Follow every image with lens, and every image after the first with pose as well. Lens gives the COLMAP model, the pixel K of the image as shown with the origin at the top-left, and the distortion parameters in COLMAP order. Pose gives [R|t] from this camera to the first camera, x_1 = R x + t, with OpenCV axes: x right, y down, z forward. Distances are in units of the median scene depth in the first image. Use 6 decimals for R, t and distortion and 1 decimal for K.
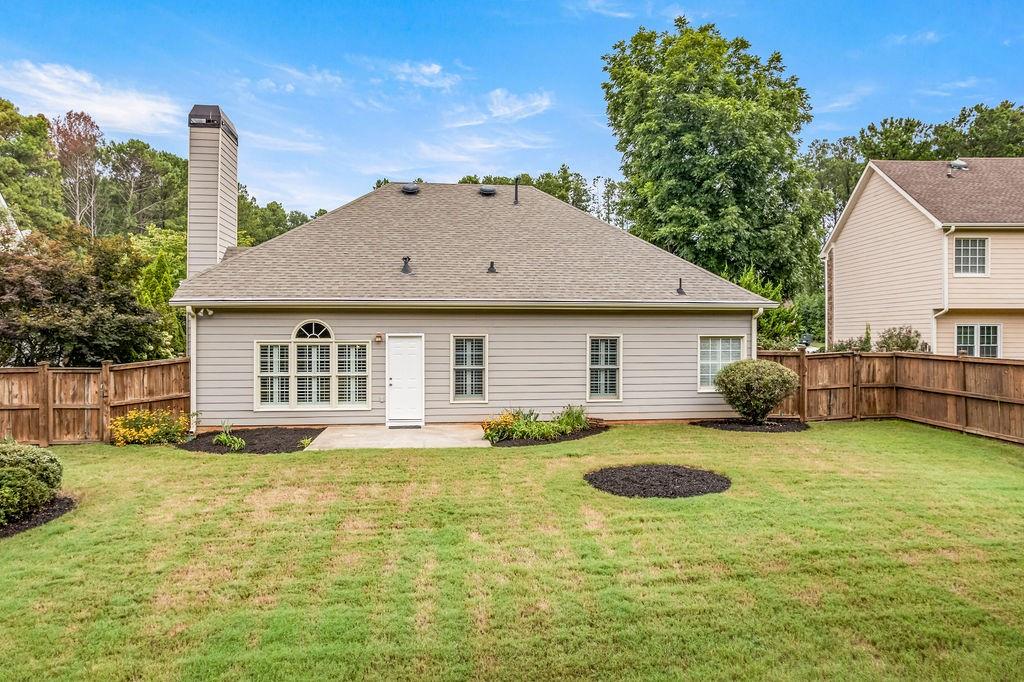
lens RADIAL K [[647.2, 0, 532.4], [0, 647.2, 342.9], [0, 0, 1]] dist [-0.082830, 0.074532]
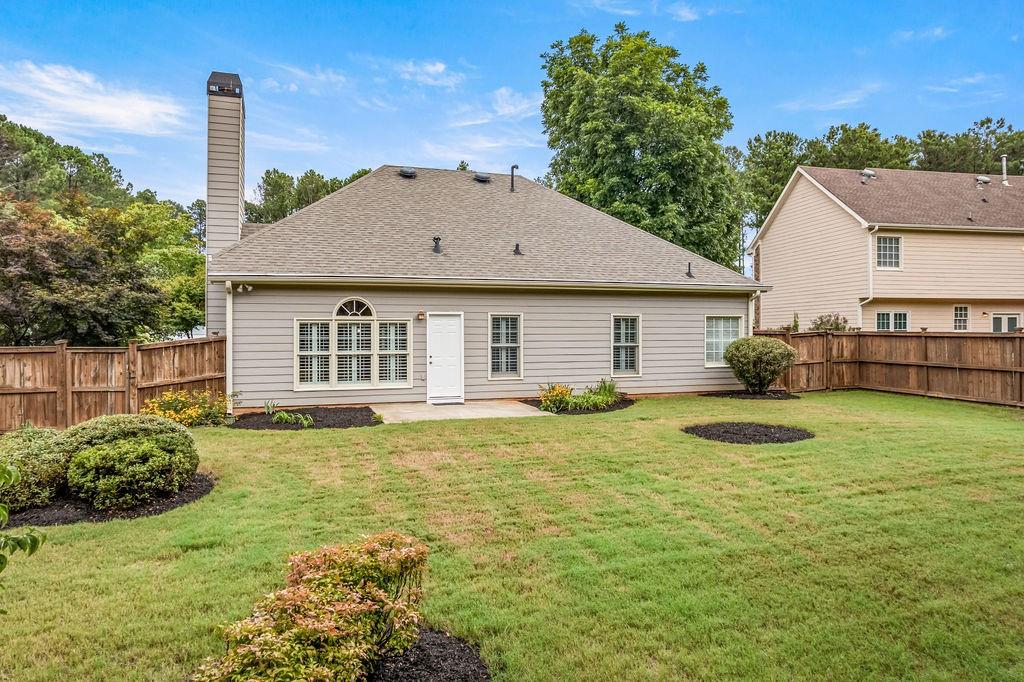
lens RADIAL K [[647.2, 0, 532.4], [0, 647.2, 342.9], [0, 0, 1]] dist [-0.082830, 0.074532]
pose [[0.982177, -0.007452, 0.187812, -0.247828], [0.007431, 0.999972, 0.000818, 0.033630], [-0.187813, 0.000592, 0.982205, -0.020372]]
